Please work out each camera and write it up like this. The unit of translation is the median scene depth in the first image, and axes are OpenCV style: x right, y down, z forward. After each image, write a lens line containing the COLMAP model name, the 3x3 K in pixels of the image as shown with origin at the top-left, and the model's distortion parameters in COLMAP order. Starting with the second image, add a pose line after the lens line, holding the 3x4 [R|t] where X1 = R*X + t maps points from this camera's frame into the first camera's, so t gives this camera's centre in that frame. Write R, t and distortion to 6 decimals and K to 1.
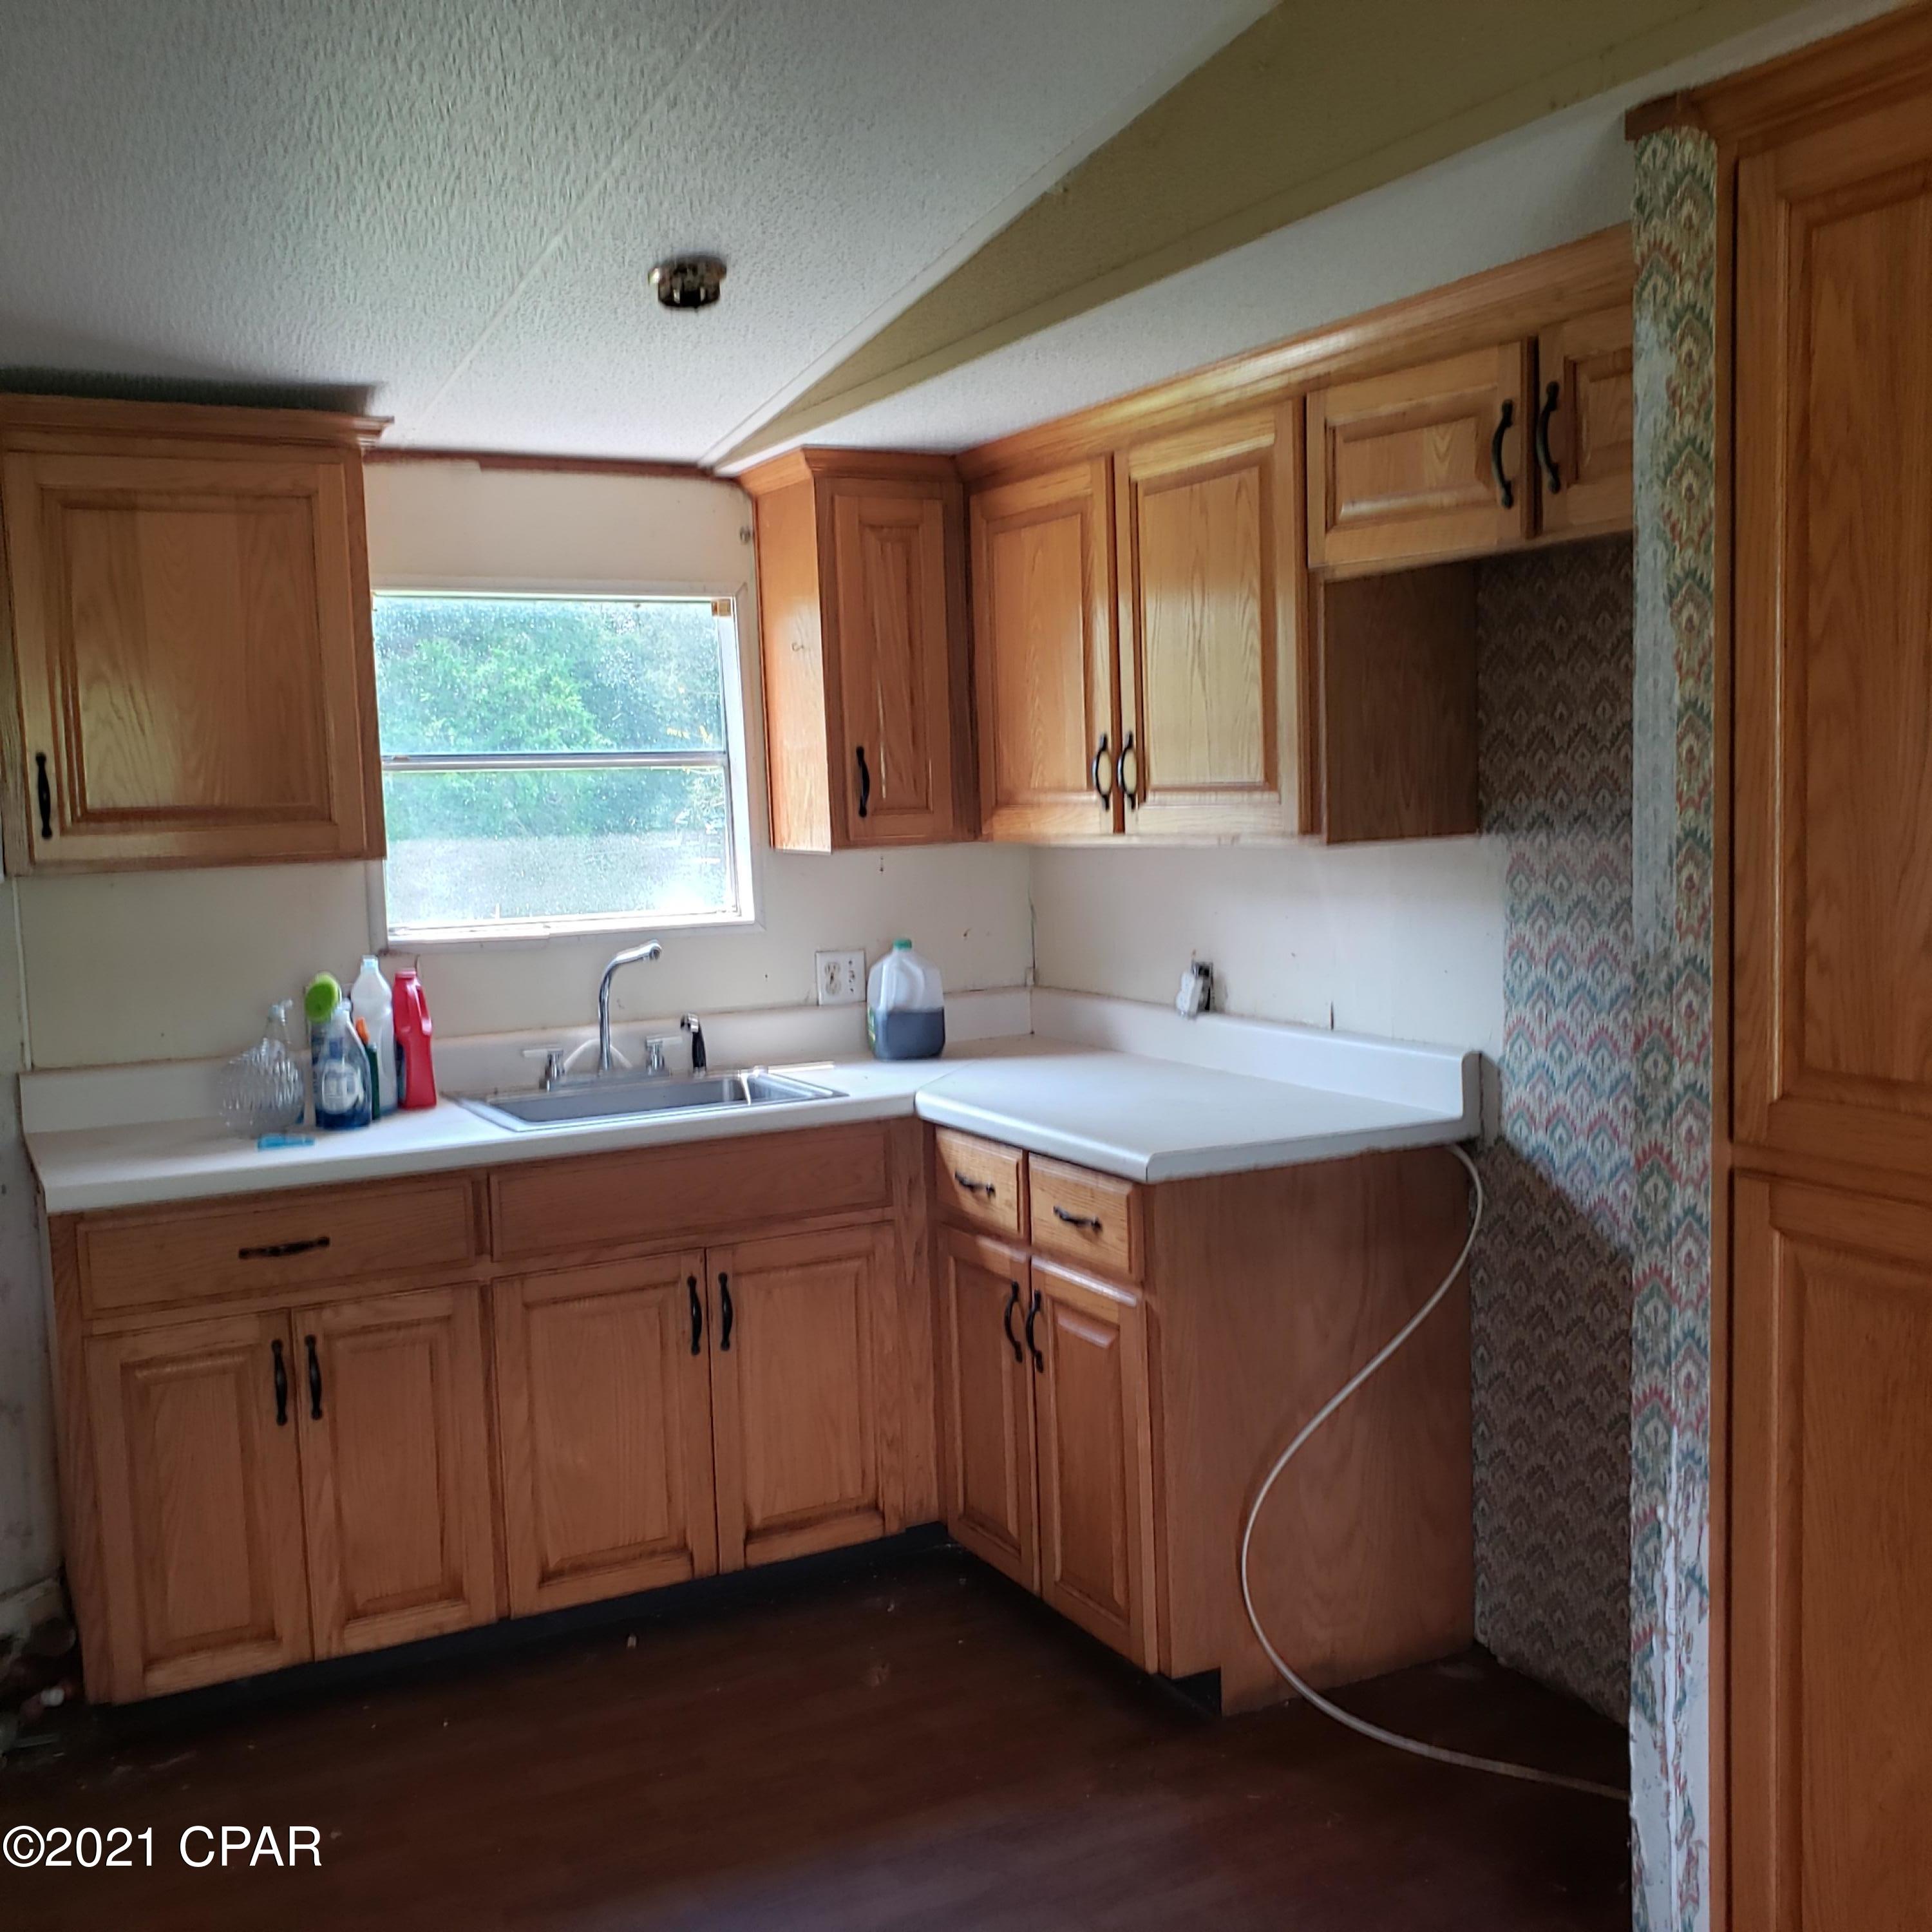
lens RADIAL K [[2061.7, 0, 963.9], [0, 2061.7, 966.4], [0, 0, 1]] dist [0.007757, 0.000000]
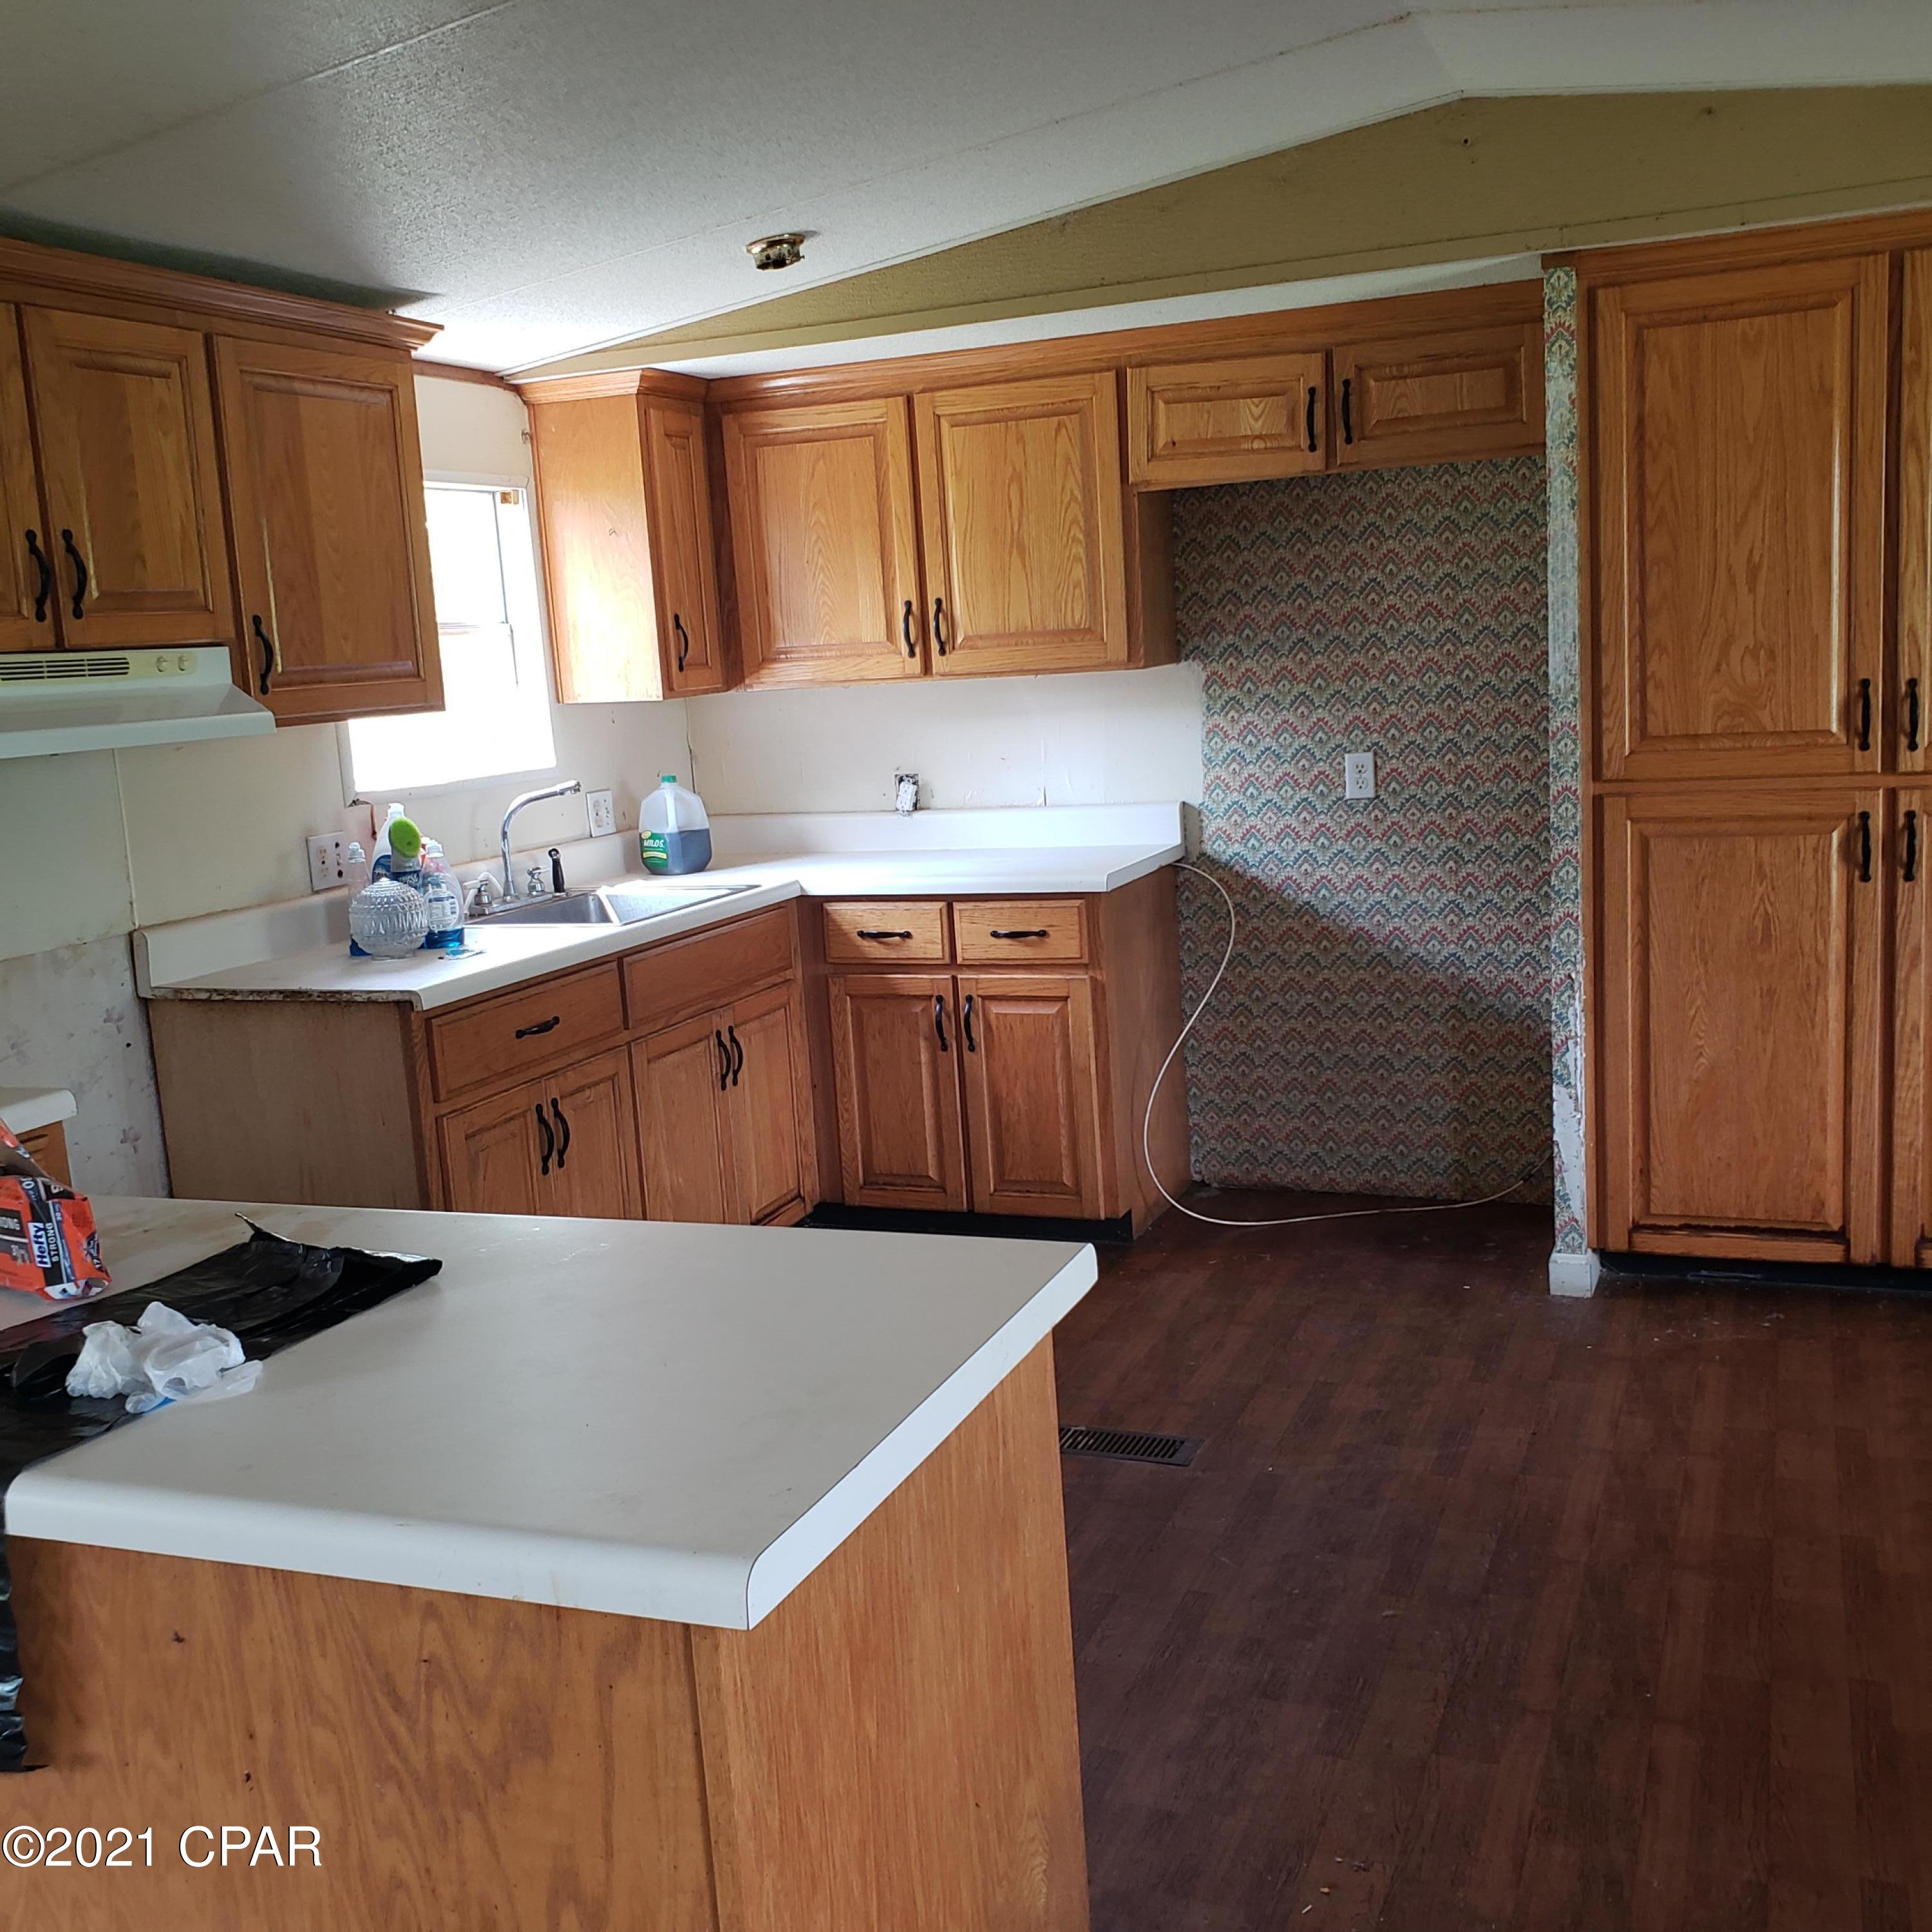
lens RADIAL K [[2061.7, 0, 1003.3], [0, 2061.7, 976.7], [0, 0, 1]] dist [0.007757, 0.000000]
pose [[0.733408, -0.120245, 0.669069, -0.928051], [0.097251, 0.992667, 0.071800, 0.048371], [-0.672796, 0.012409, 0.739724, -0.059621]]
